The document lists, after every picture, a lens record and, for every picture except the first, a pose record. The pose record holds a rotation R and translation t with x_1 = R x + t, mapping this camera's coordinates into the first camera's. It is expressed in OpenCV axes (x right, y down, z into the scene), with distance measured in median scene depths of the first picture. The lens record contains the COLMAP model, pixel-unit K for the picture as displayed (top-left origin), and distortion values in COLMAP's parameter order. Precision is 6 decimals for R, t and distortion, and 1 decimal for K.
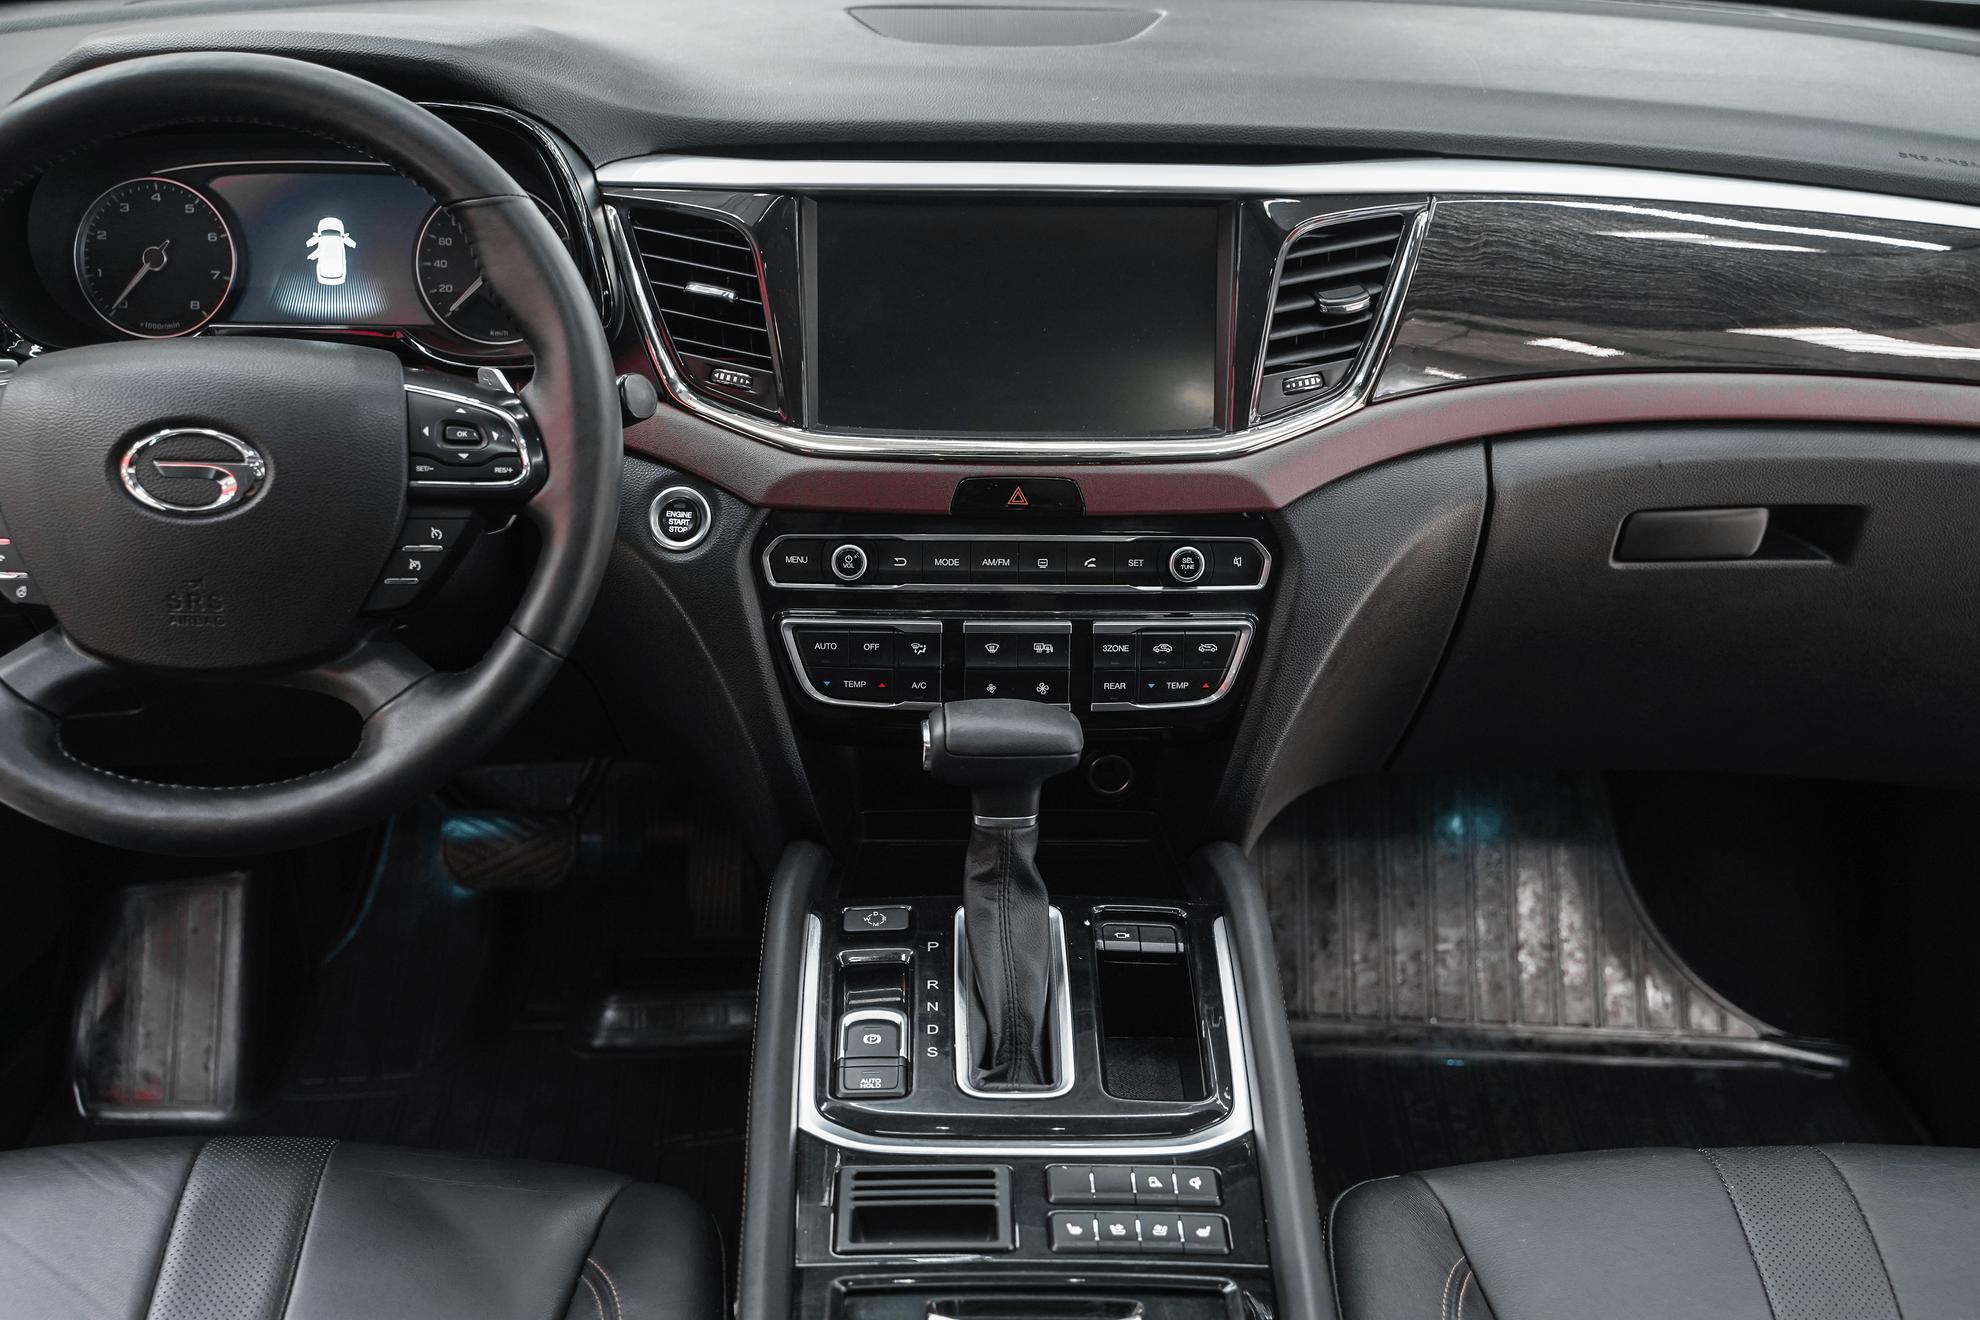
lens RADIAL K [[2414.3, 0, 990.0], [0, 2414.3, 660.0], [0, 0, 1]] dist [-0.000351, -0.042294]
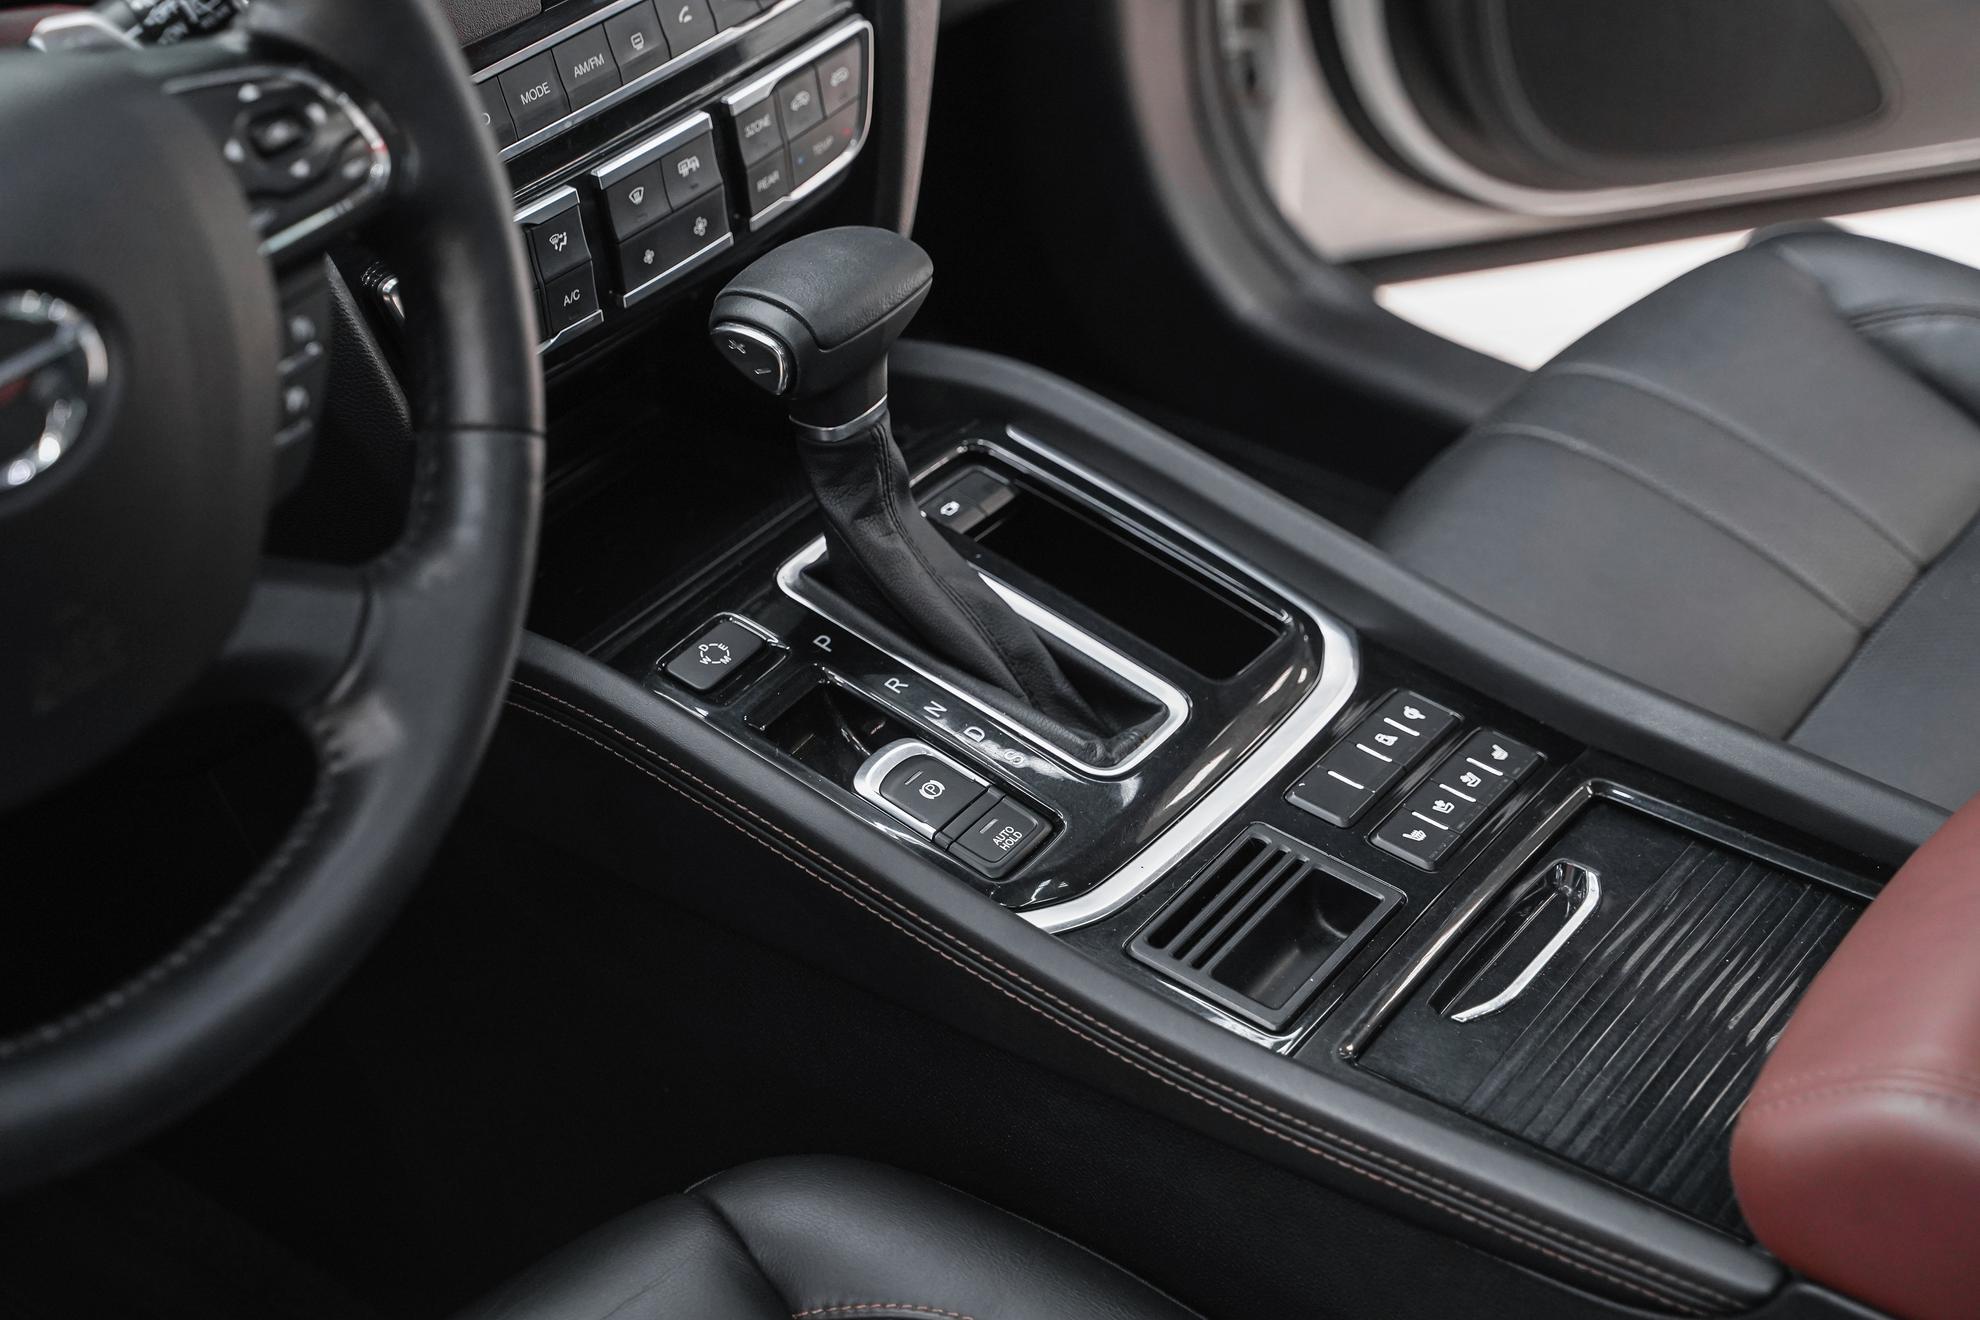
lens RADIAL K [[3376.7, 0, 990.0], [0, 3376.7, 660.0], [0, 0, 1]] dist [-0.010305, 0.066856]
pose [[0.598674, -0.465150, 0.652093, -0.575292], [0.316104, 0.885230, 0.341242, -0.169353], [-0.735981, 0.001836, 0.677000, 0.336209]]
